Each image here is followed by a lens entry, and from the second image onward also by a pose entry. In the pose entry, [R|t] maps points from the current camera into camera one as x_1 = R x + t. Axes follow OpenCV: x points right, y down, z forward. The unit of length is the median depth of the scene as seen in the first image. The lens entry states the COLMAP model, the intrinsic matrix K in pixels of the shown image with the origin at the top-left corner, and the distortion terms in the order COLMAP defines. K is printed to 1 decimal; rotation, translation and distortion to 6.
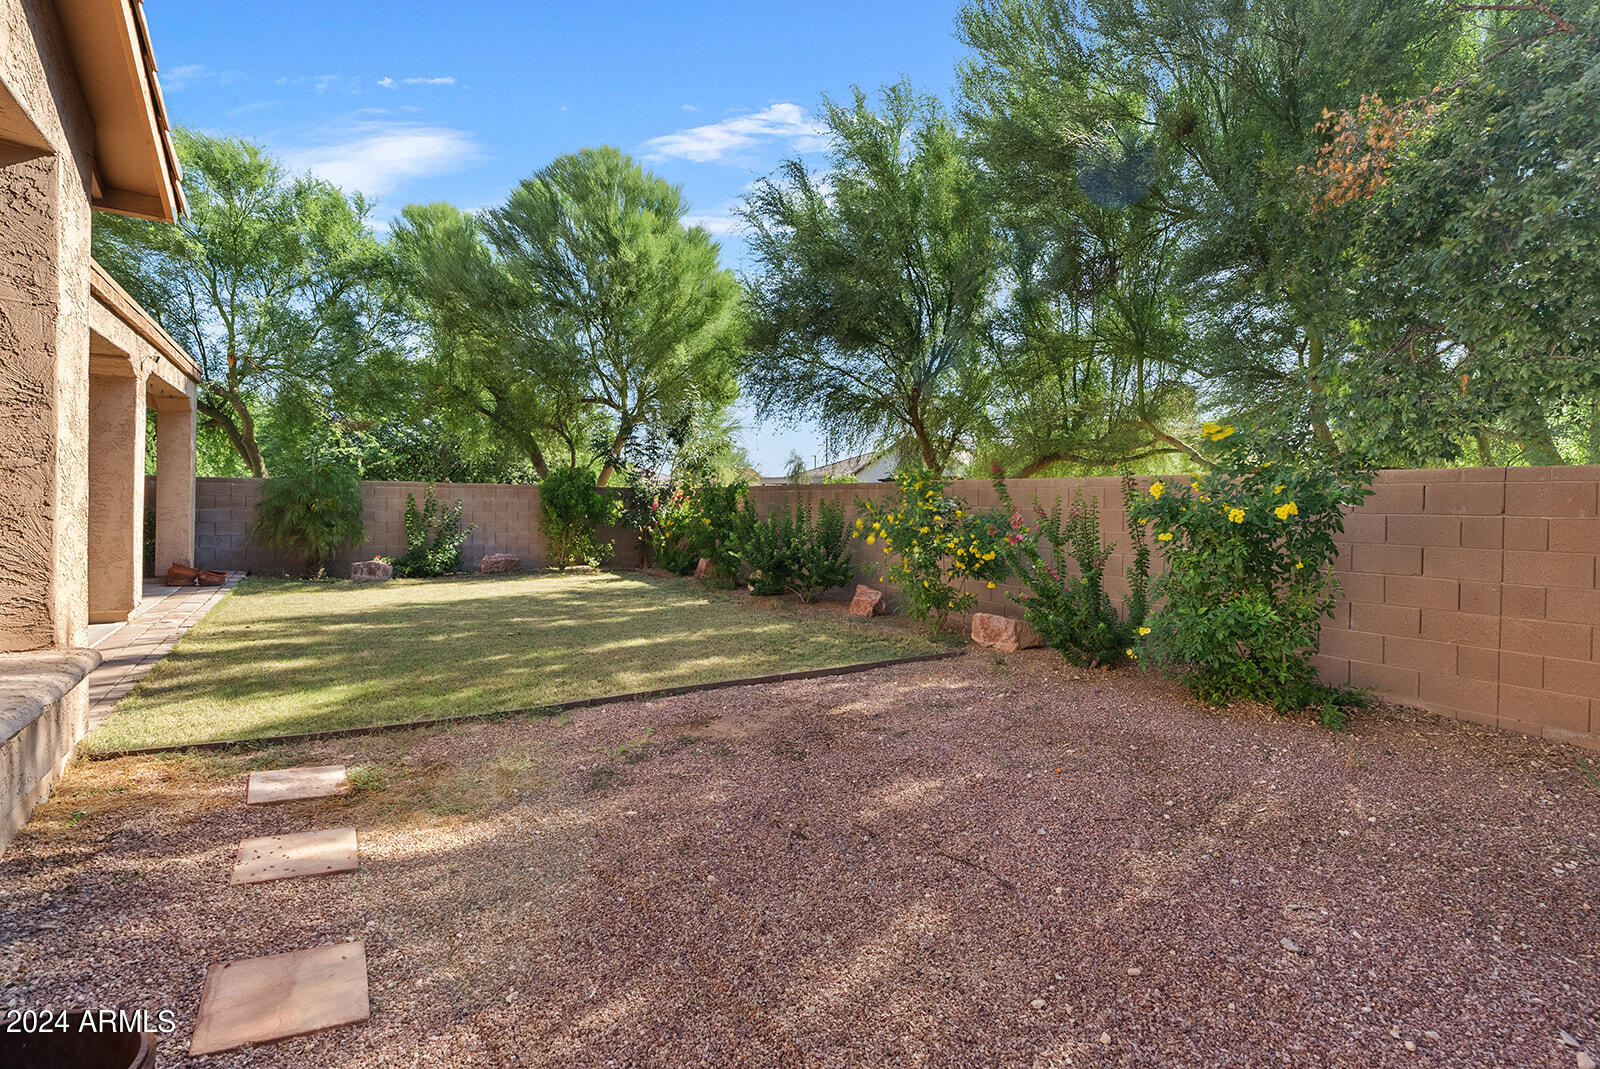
lens RADIAL K [[739.0, 0, 749.2], [0, 739.0, 565.6], [0, 0, 1]] dist [-0.001942, 0.000740]
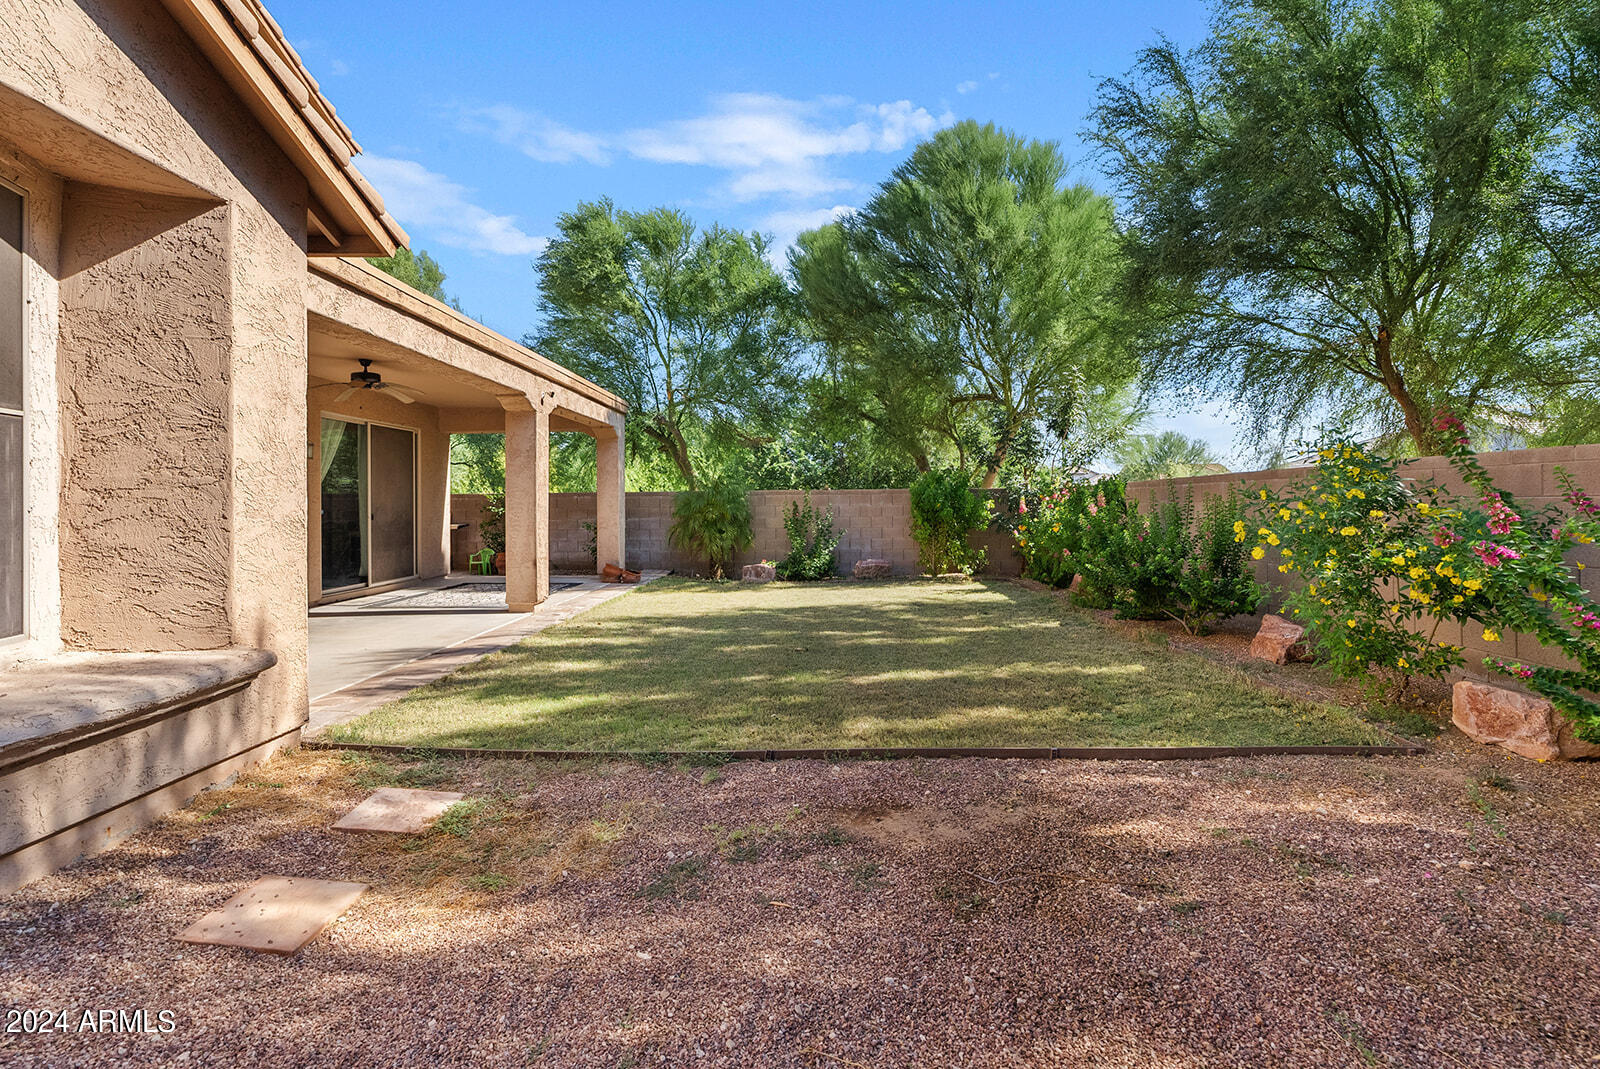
lens RADIAL K [[721.2, 0, 788.7], [0, 721.2, 529.5], [0, 0, 1]] dist [-0.003765, 0.001697]
pose [[0.853145, -0.006408, -0.521634, 0.128576], [-0.021926, 0.998601, -0.048127, -0.012332], [0.521212, 0.052496, 0.851811, 0.204249]]
